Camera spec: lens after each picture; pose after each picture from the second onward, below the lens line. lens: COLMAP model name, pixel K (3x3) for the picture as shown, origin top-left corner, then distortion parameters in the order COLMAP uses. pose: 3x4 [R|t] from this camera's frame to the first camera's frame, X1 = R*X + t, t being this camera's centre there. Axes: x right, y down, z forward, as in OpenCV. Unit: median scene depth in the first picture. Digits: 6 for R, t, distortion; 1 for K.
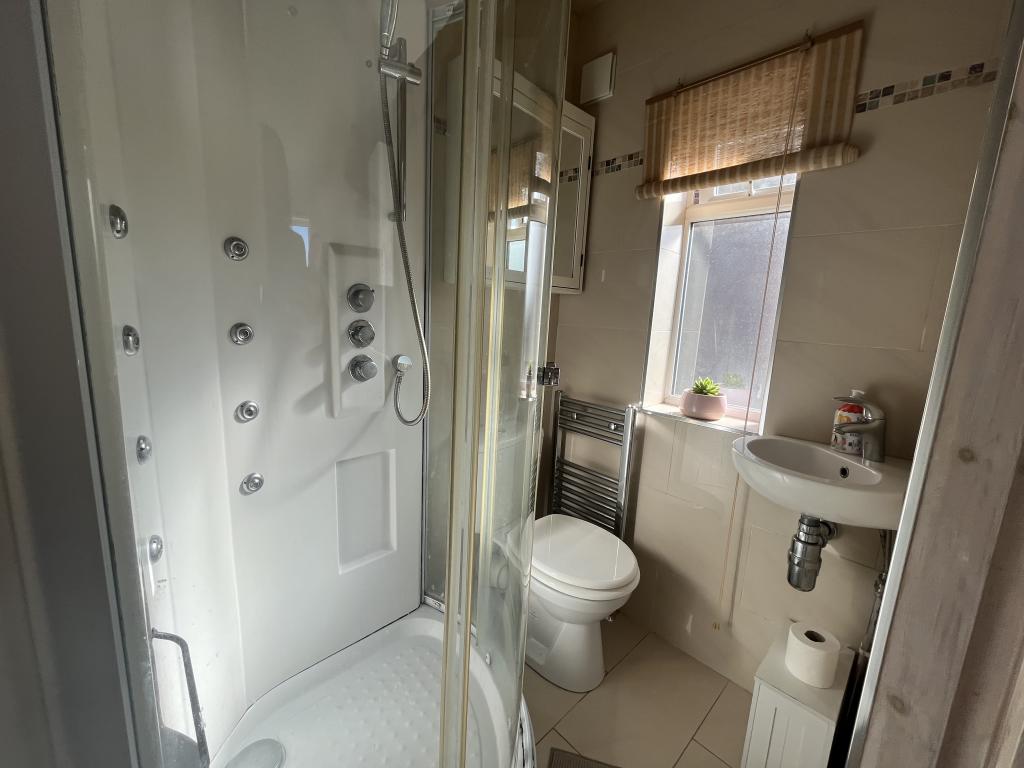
lens RADIAL K [[416.8, 0, 509.8], [0, 416.8, 384.2], [0, 0, 1]] dist [-0.004795, 0.000563]
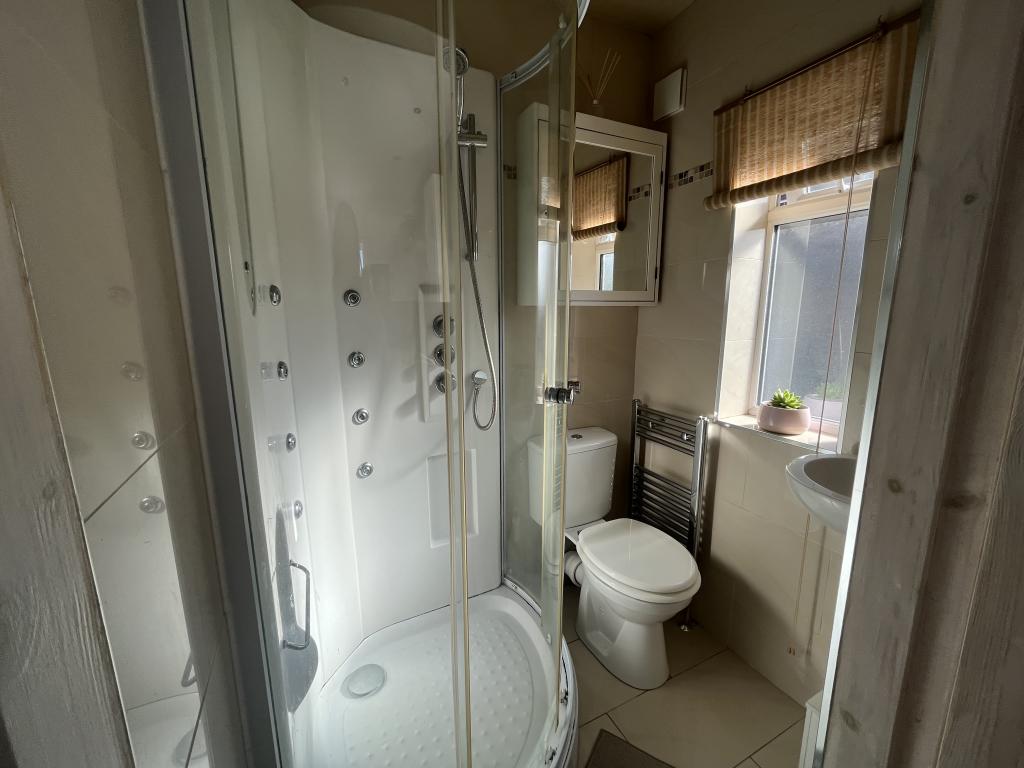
lens RADIAL K [[416.8, 0, 509.8], [0, 416.8, 384.2], [0, 0, 1]] dist [-0.004795, 0.000563]
pose [[0.953012, 0.002217, -0.302924, 0.184748], [-0.002280, 0.999997, 0.000144, -0.031222], [0.302924, 0.000553, 0.953015, -0.109249]]
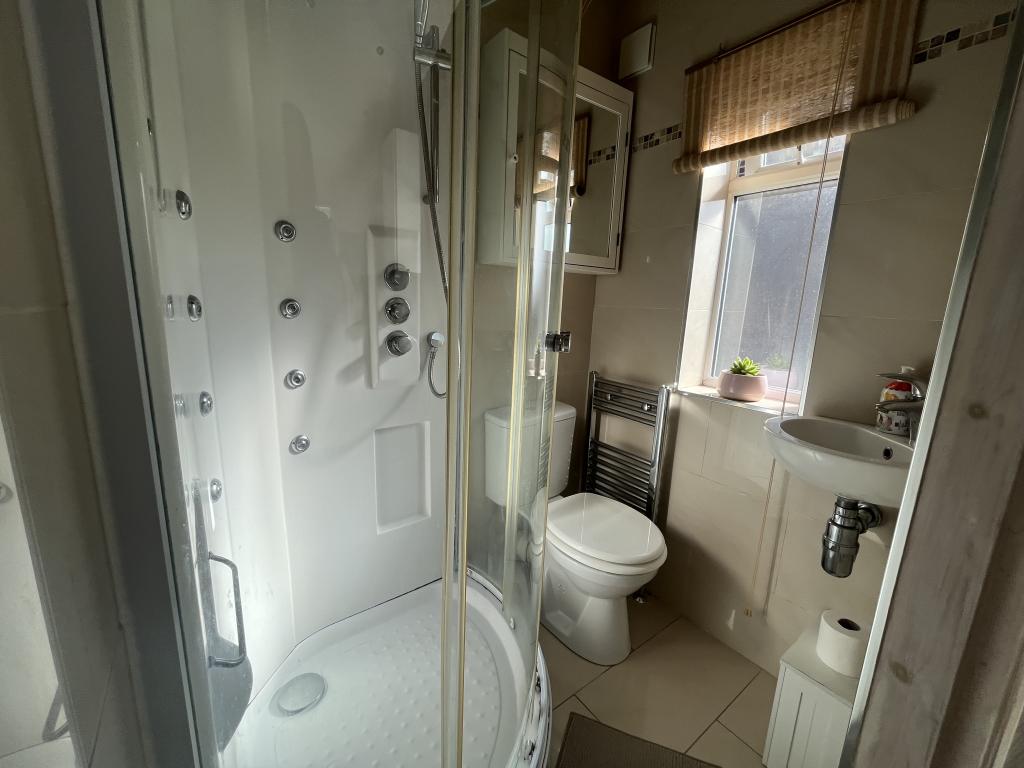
lens RADIAL K [[416.8, 0, 509.8], [0, 416.8, 384.2], [0, 0, 1]] dist [-0.004795, 0.000563]
pose [[0.992126, 0.015009, -0.124342, 0.060149], [-0.012610, 0.999719, 0.020058, 0.038911], [0.124608, -0.018332, 0.992037, -0.026547]]
